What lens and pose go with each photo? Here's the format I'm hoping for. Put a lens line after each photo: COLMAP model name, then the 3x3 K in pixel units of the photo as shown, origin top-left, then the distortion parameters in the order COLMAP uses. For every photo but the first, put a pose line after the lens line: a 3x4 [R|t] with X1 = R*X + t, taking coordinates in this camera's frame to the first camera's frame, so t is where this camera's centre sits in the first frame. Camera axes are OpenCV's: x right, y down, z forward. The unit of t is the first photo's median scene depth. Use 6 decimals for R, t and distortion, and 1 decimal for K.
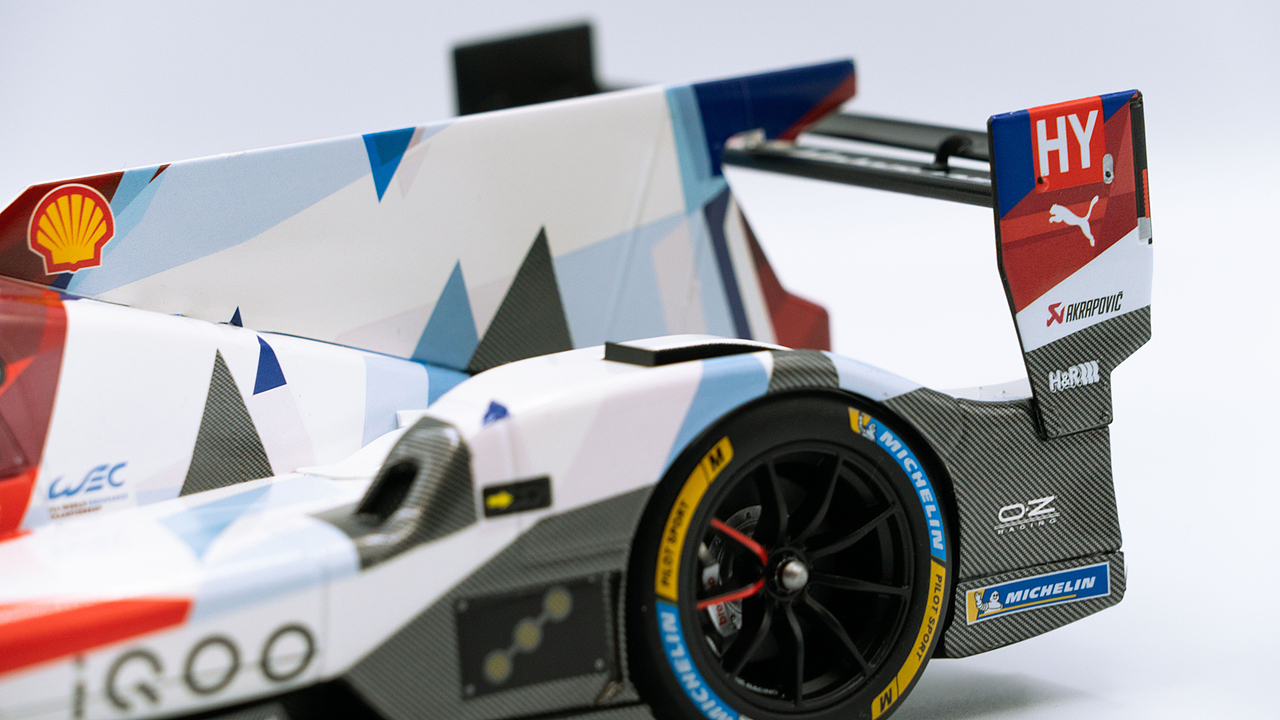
lens RADIAL K [[8682.1, 0, 636.5], [0, 8682.1, 365.4], [0, 0, 1]] dist [0.415297, 0.000000]
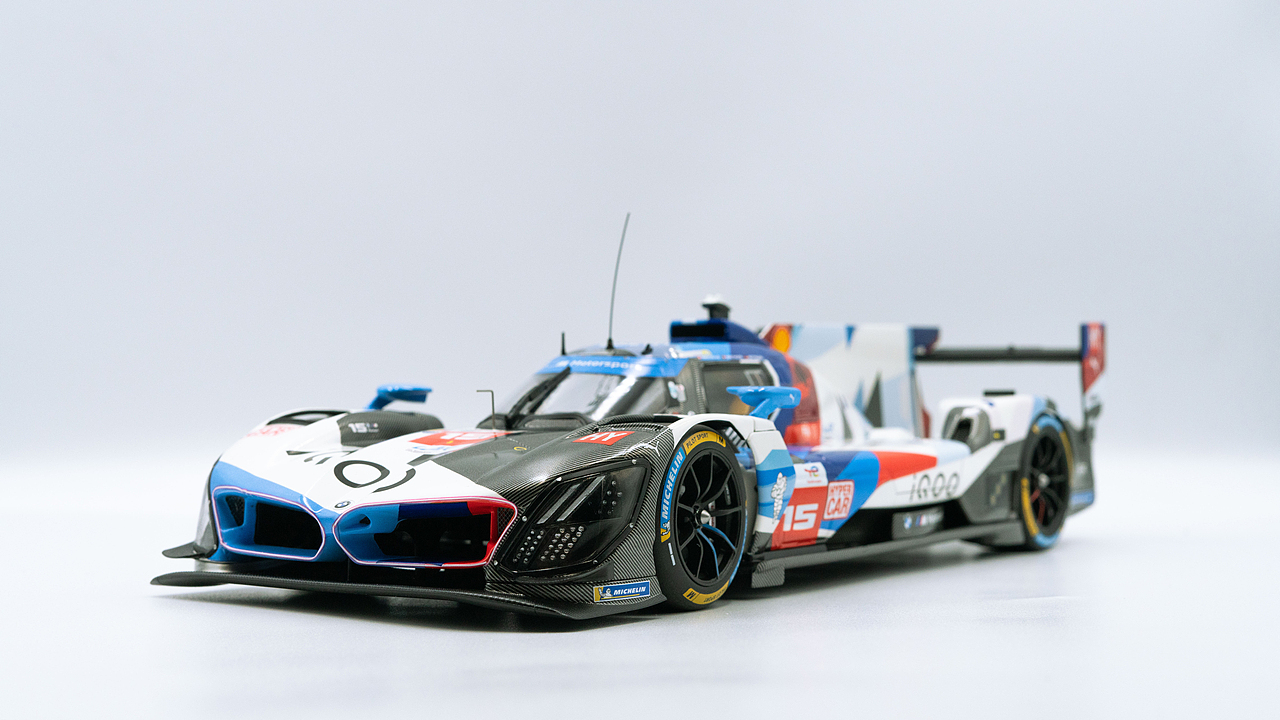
lens RADIAL K [[2069.0, 0, 644.1], [0, 2069.0, 355.8], [0, 0, 1]] dist [0.026685, 0.000000]
pose [[0.910612, 0.067127, 0.407774, -0.355515], [0.011094, 0.982393, -0.186494, 0.103325], [-0.413113, 0.174348, 0.893835, 0.463461]]
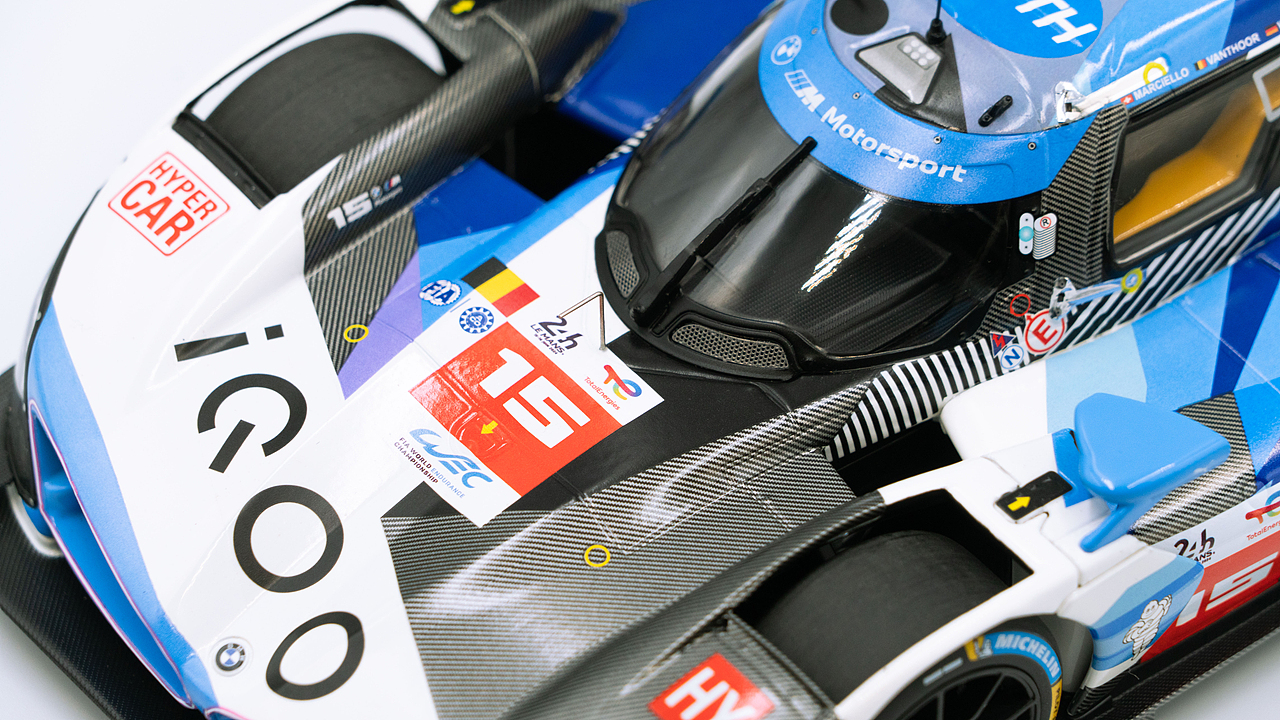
lens RADIAL K [[8682.1, 0, 640.8], [0, 8682.1, 362.9], [0, 0, 1]] dist [0.415297, 0.000000]
pose [[0.988567, -0.033014, 0.147124, -0.326357], [-0.063999, 0.791617, 0.607657, -0.588052], [-0.136527, -0.610125, 0.780453, 0.140982]]
